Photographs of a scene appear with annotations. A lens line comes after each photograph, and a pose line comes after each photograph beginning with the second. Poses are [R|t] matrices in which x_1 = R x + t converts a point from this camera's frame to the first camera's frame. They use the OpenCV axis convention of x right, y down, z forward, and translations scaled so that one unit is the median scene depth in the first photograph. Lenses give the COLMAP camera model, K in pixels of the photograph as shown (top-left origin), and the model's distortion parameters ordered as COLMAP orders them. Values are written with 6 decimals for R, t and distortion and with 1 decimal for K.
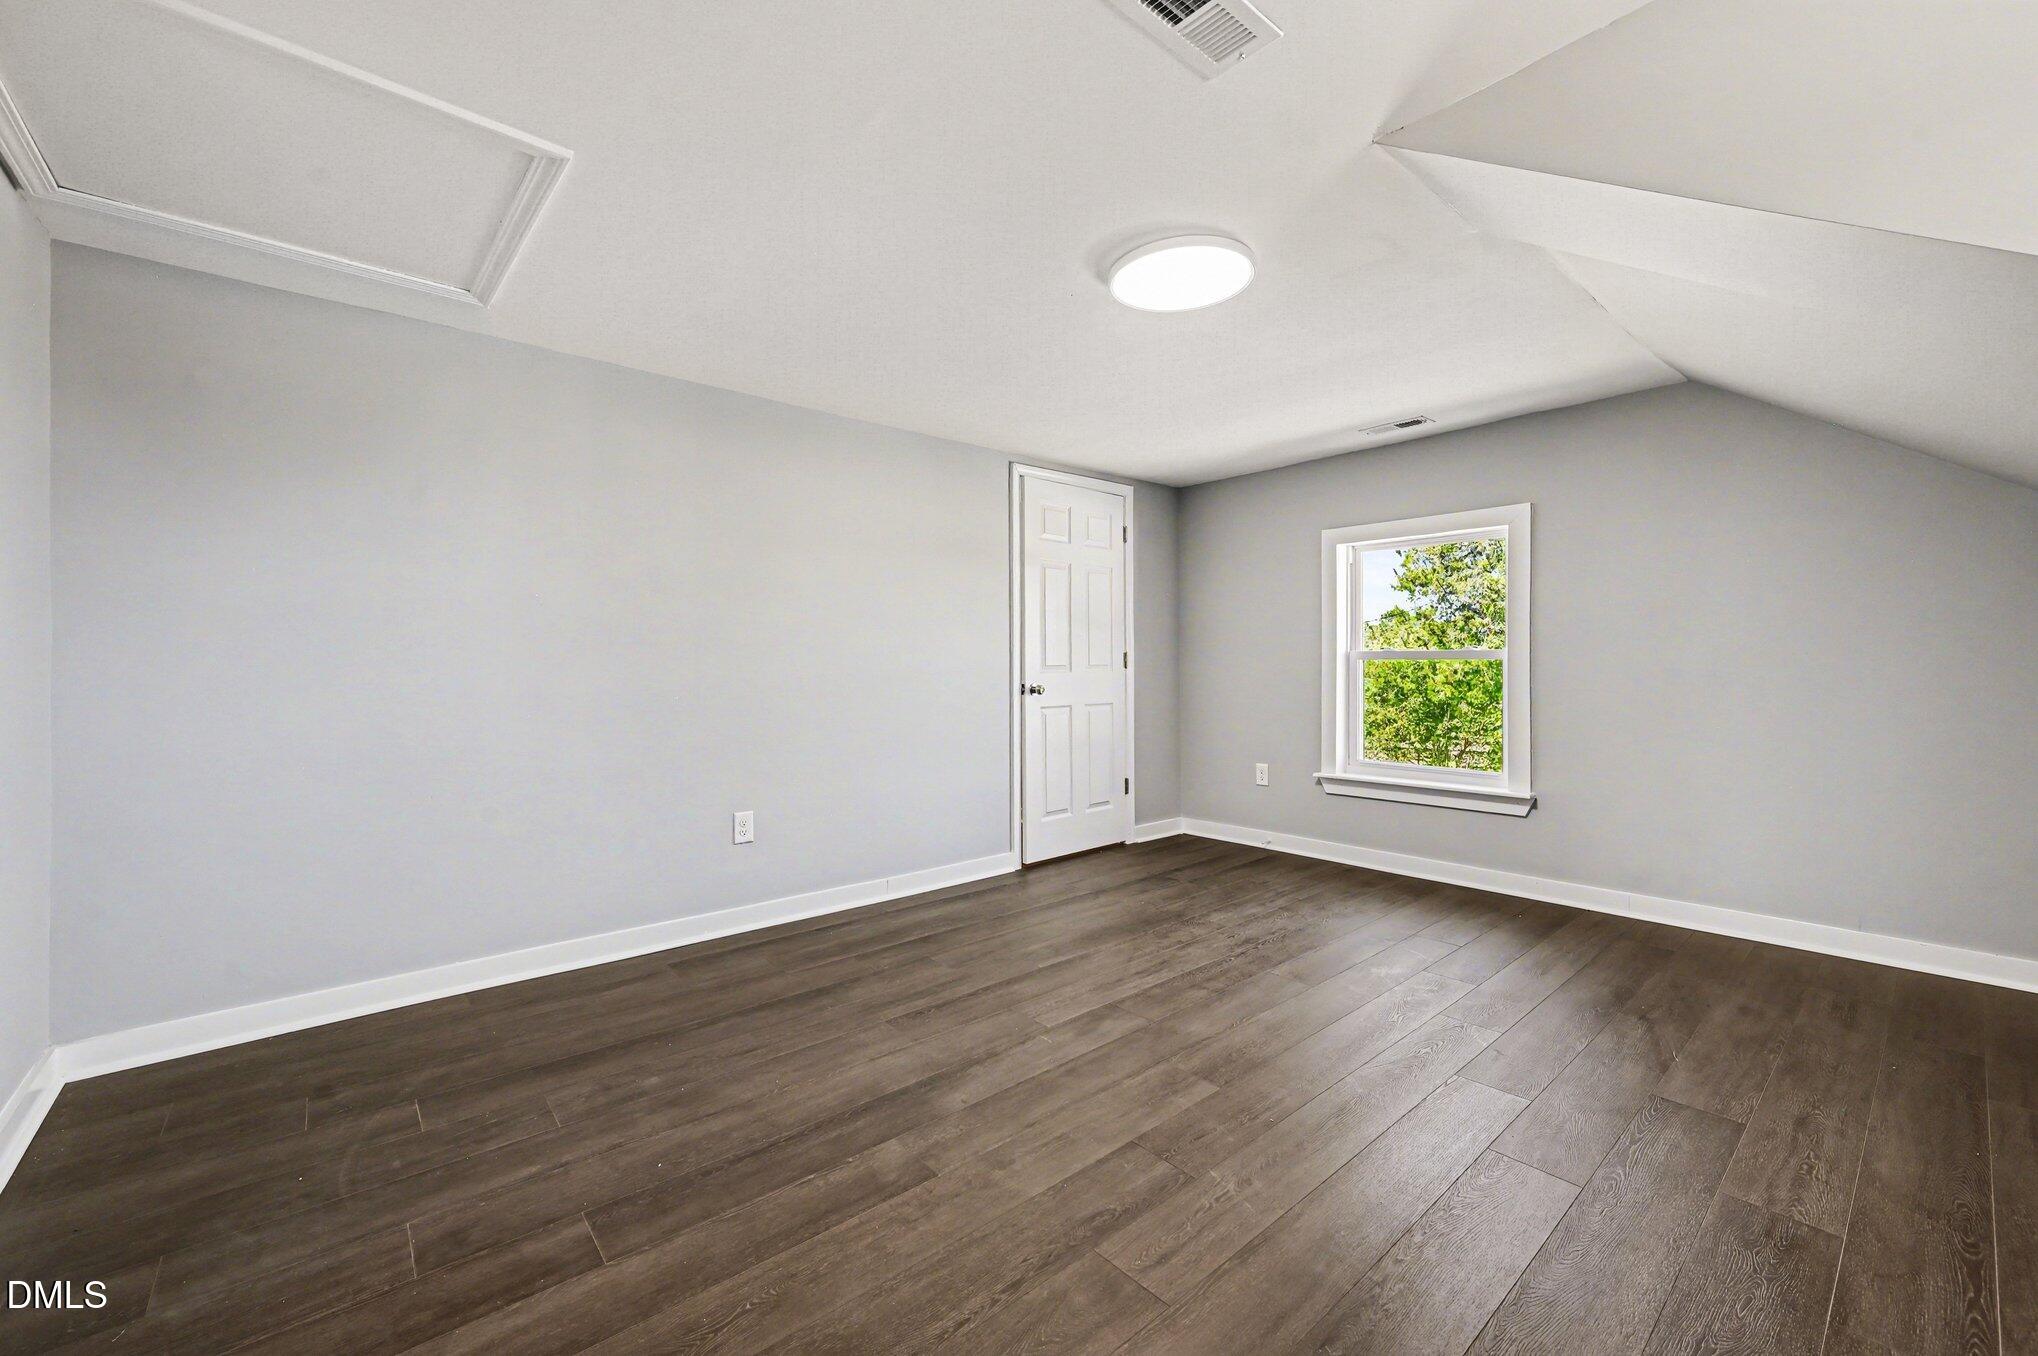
lens RADIAL K [[813.7, 0, 1012.5], [0, 813.7, 667.9], [0, 0, 1]] dist [0.000601, -0.000281]
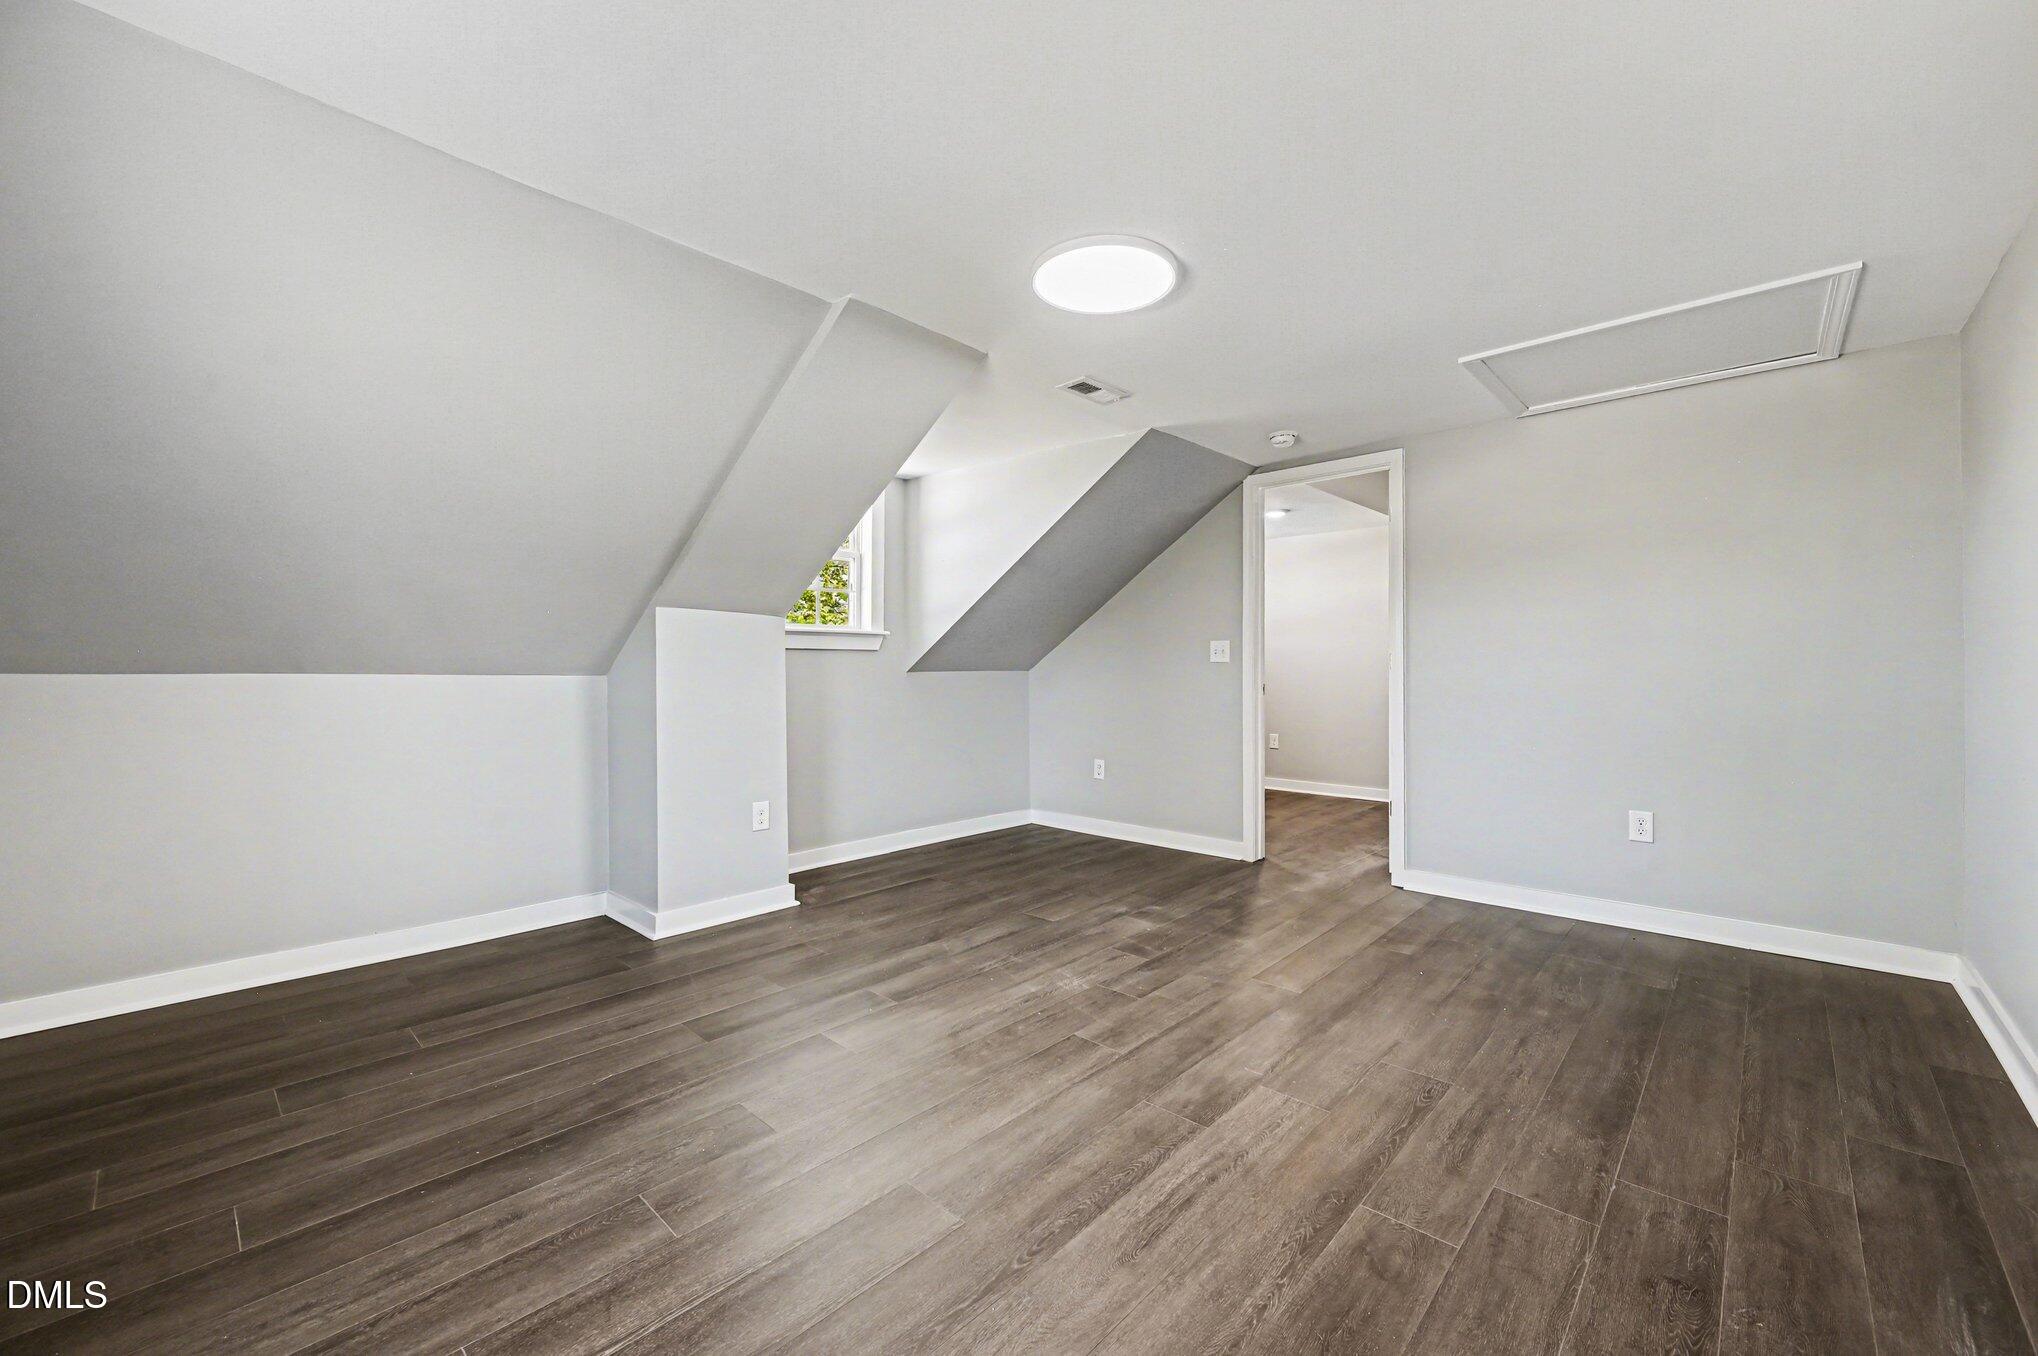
lens RADIAL K [[813.7, 0, 1015.4], [0, 813.7, 672.5], [0, 0, 1]] dist [0.000601, -0.000281]
pose [[-0.993676, 0.008051, -0.111995, 0.382622], [0.006834, 0.999913, 0.011251, -0.008446], [0.112076, 0.010414, -0.993645, 1.760341]]
